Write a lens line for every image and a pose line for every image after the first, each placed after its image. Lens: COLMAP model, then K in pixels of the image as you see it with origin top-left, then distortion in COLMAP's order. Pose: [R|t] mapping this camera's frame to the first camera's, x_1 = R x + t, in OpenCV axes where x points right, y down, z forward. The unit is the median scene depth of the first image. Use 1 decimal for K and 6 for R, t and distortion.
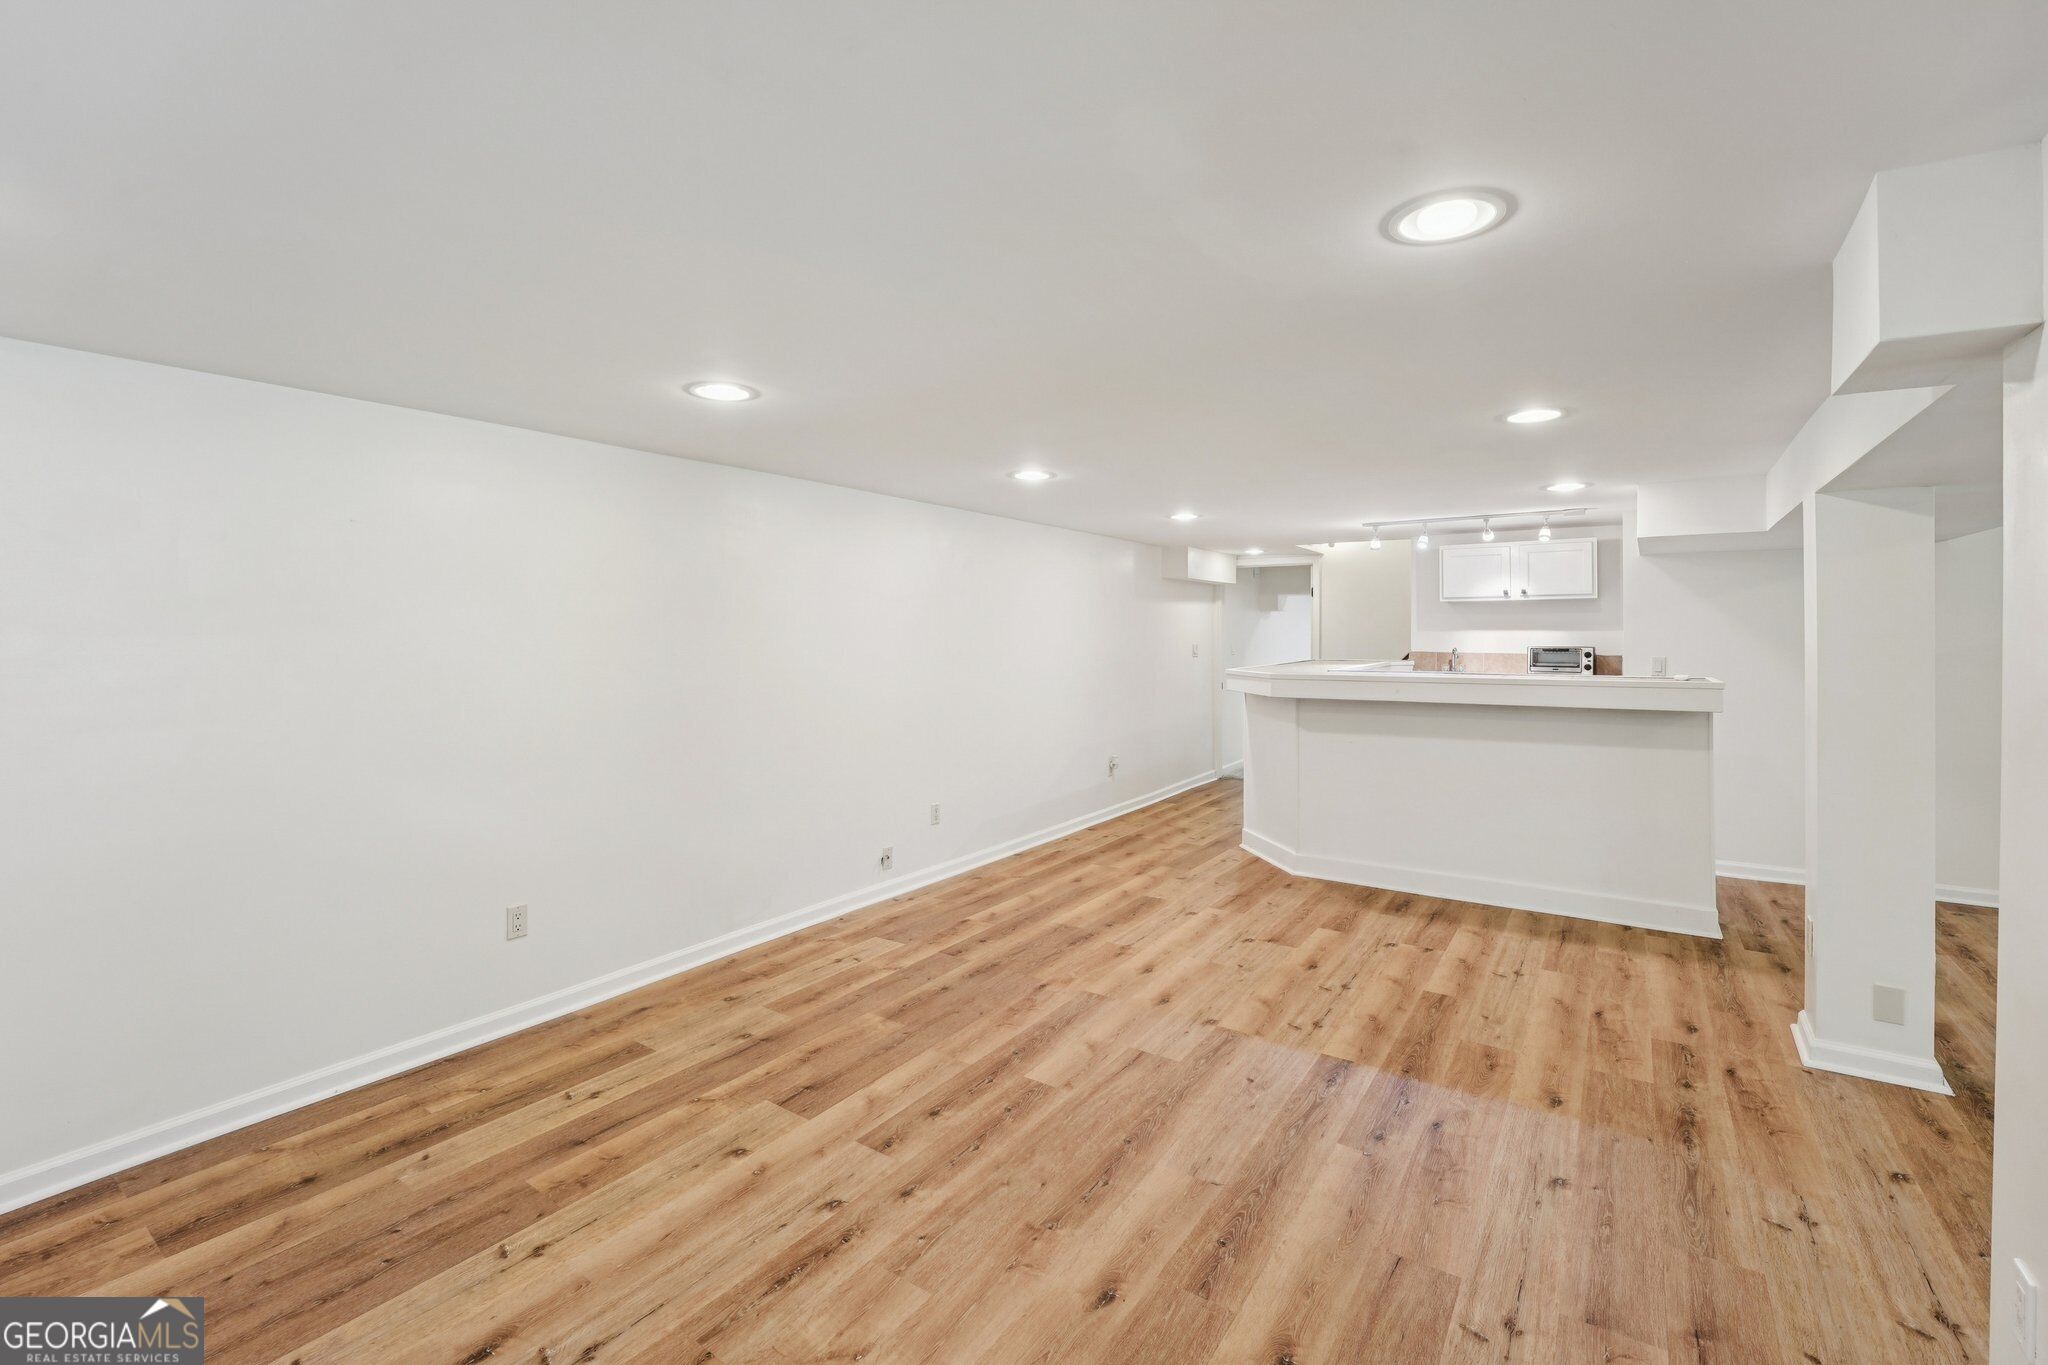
lens RADIAL K [[886.3, 0, 1023.9], [0, 886.3, 633.8], [0, 0, 1]] dist [-0.012443, 0.000054]
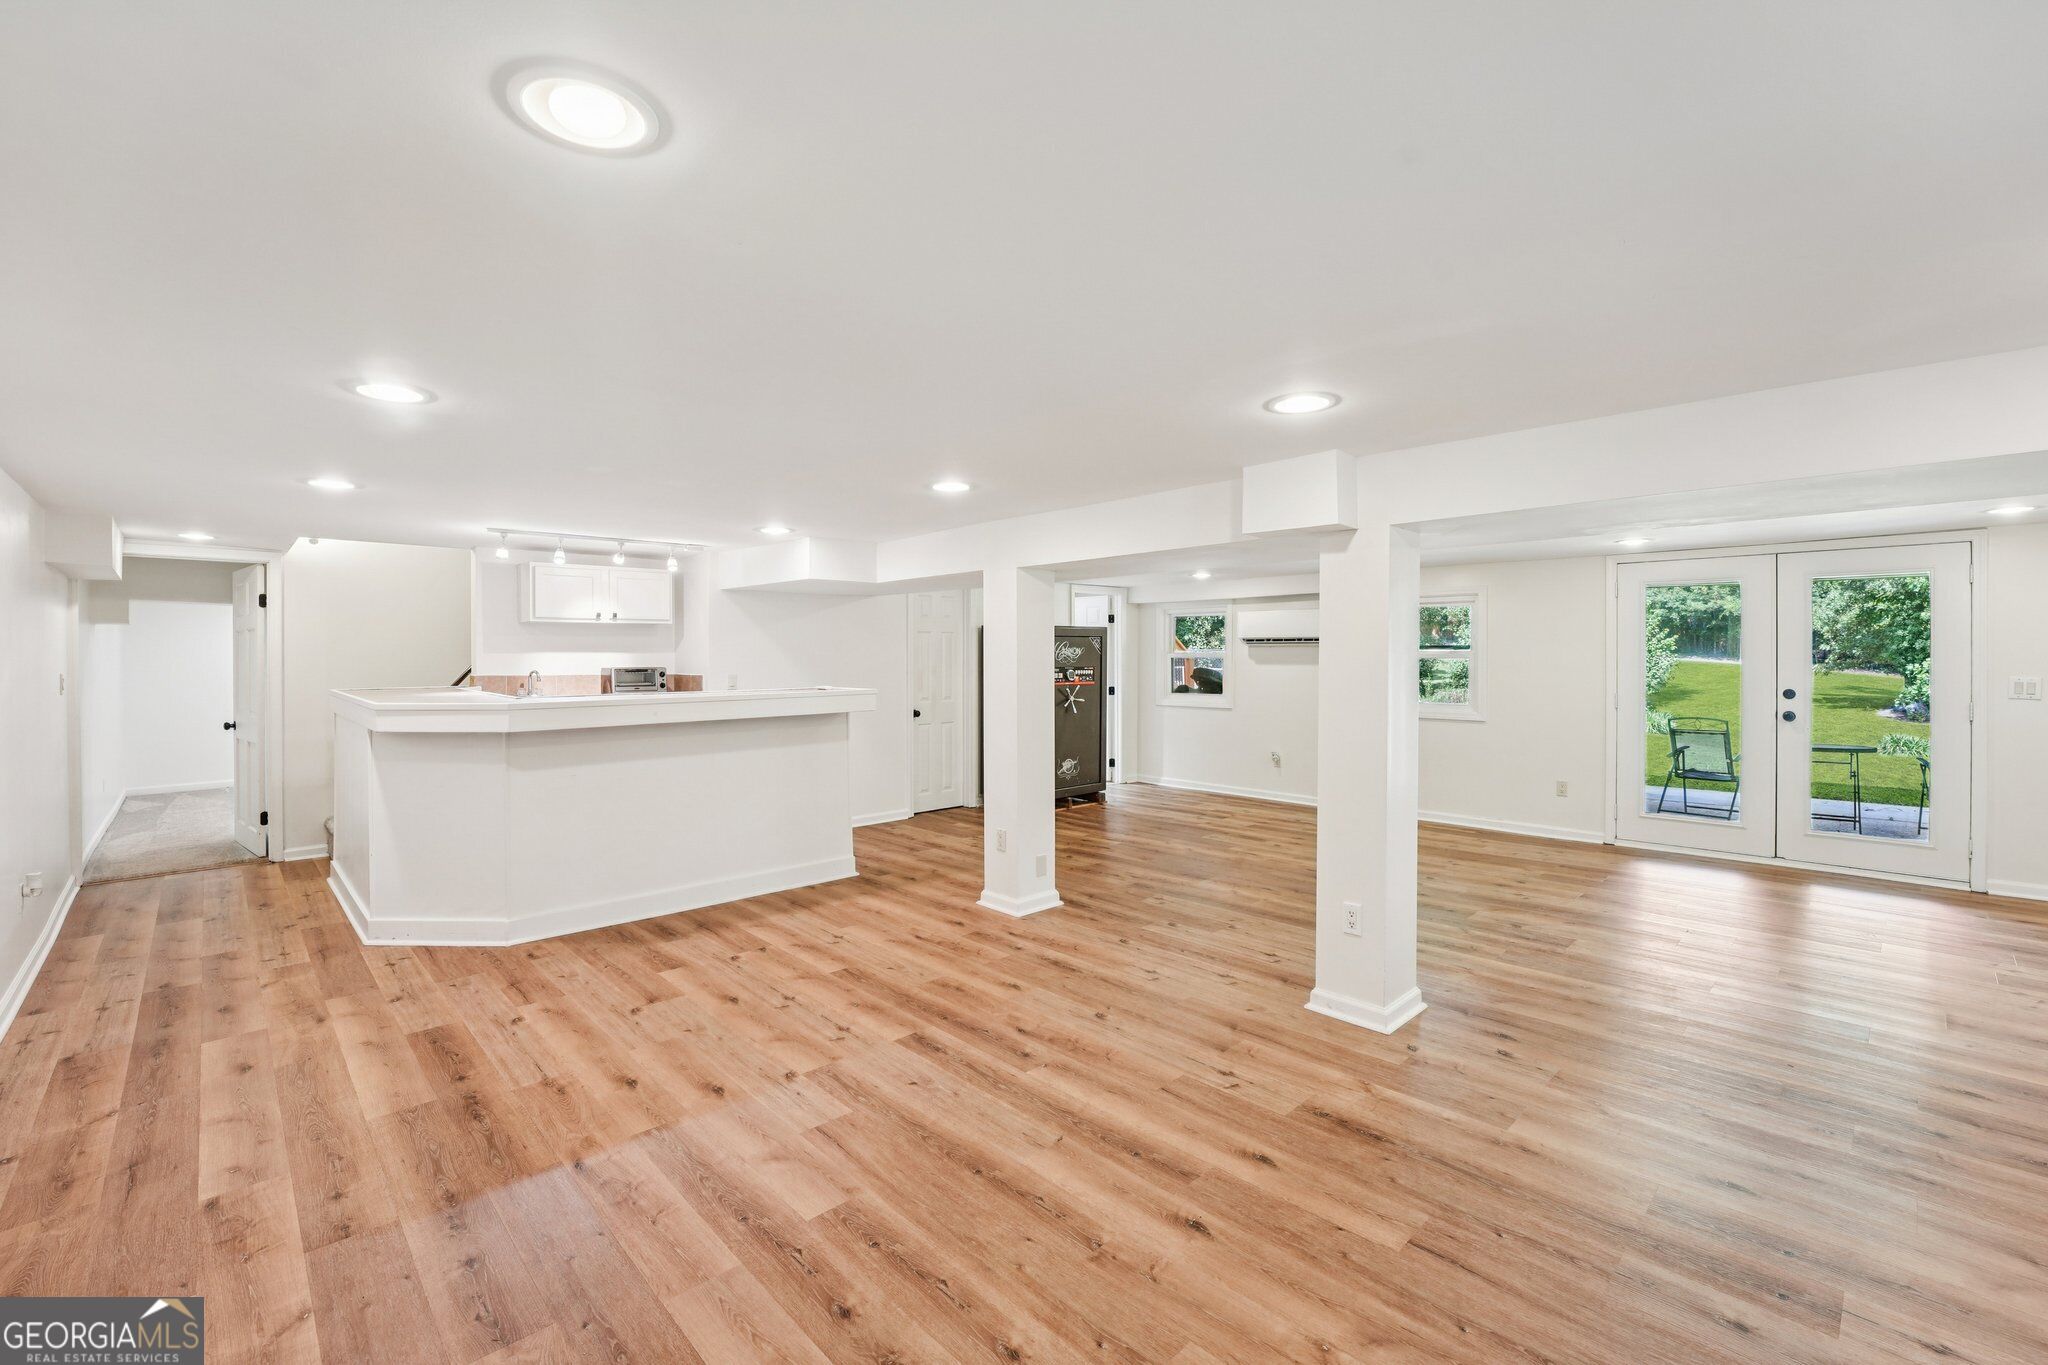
lens RADIAL K [[868.1, 0, 1027.2], [0, 868.1, 666.5], [0, 0, 1]] dist [-0.013646, -0.000090]
pose [[0.204451, -0.011114, 0.978814, -0.627358], [0.001327, 0.999938, 0.011077, 0.004386], [-0.978876, -0.000966, 0.204453, 0.588939]]
